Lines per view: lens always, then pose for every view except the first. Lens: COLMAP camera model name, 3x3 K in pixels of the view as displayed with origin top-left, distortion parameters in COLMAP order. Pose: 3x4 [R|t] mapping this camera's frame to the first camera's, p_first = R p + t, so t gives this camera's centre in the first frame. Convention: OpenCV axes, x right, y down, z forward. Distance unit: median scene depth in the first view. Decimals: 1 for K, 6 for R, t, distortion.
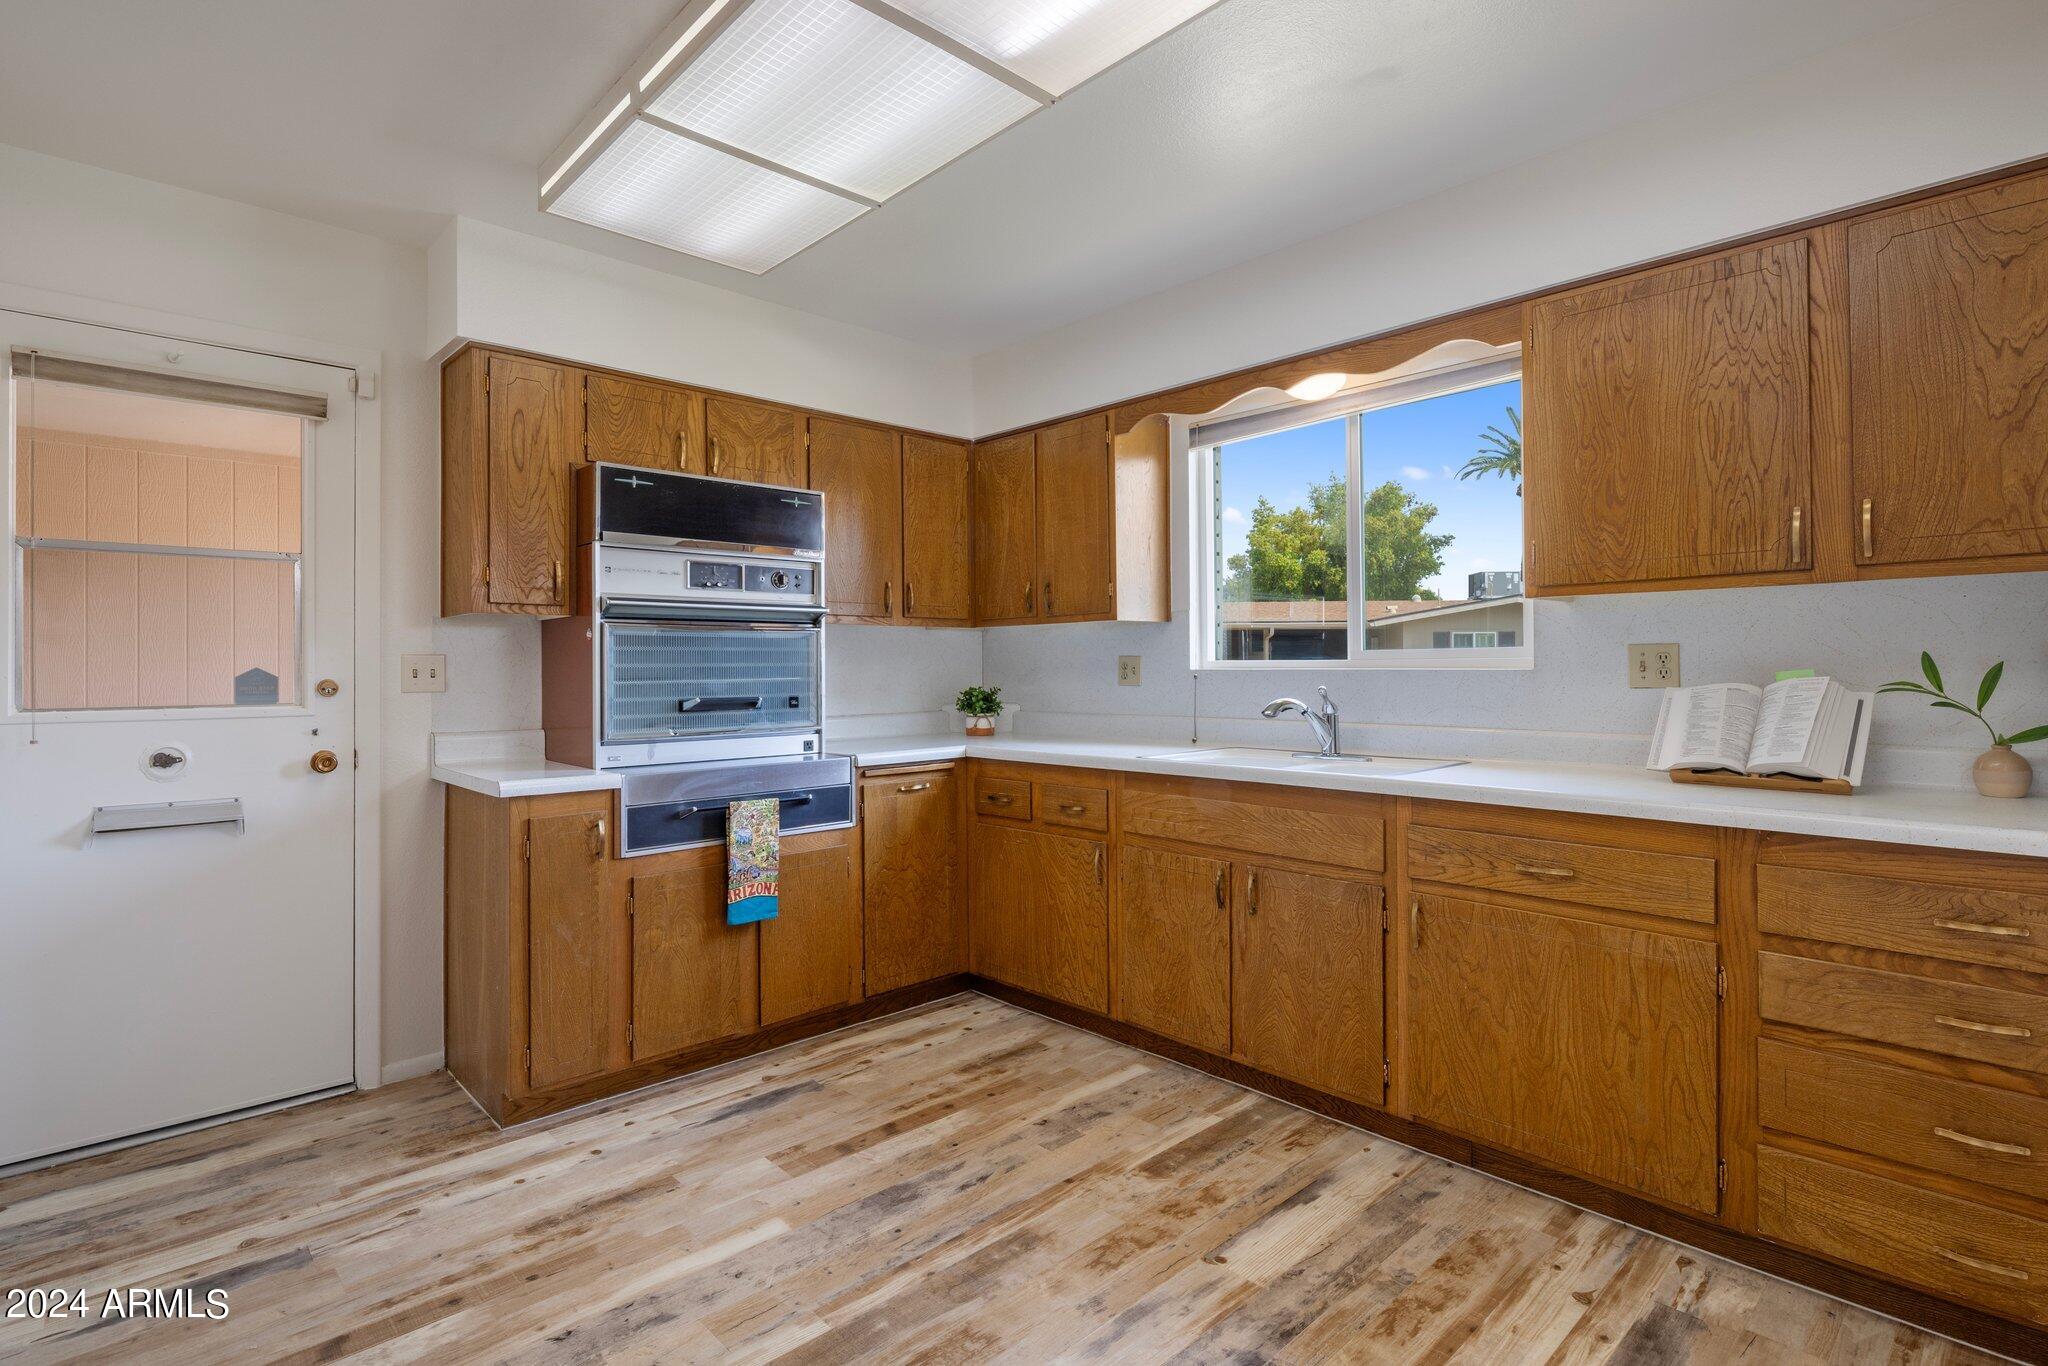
lens RADIAL K [[991.4, 0, 1036.5], [0, 991.4, 669.0], [0, 0, 1]] dist [0.007739, -0.007155]
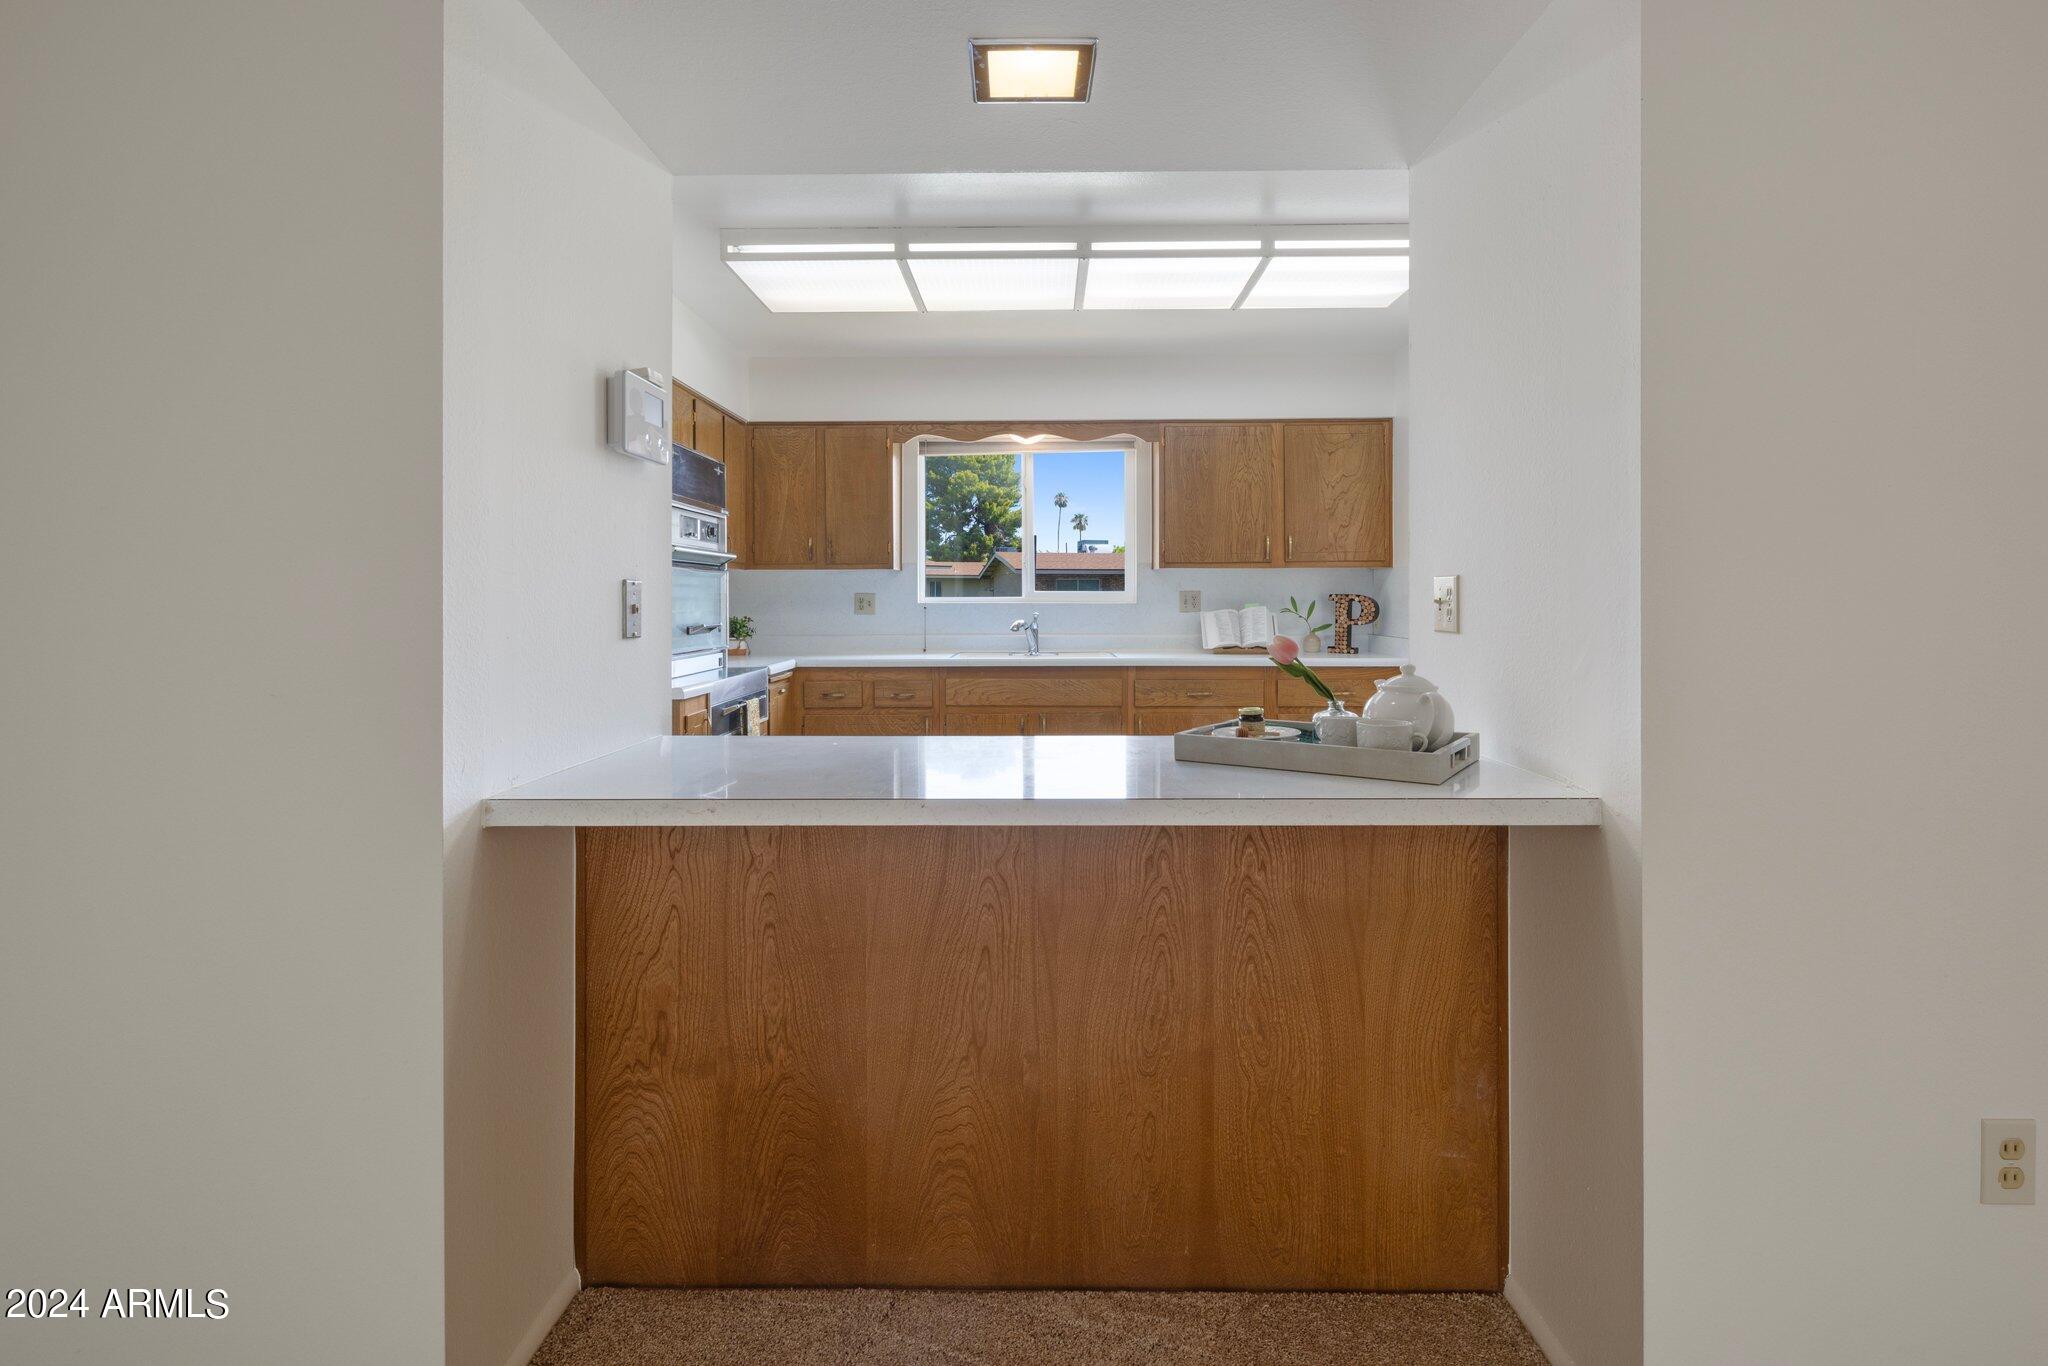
lens RADIAL K [[991.4, 0, 1042.0], [0, 991.4, 606.6], [0, 0, 1]] dist [0.007739, -0.007155]
pose [[0.699698, -0.000881, 0.714438, -1.281197], [-0.001429, 0.999996, 0.002632, 0.003279], [-0.714437, -0.002863, 0.699694, -0.289493]]
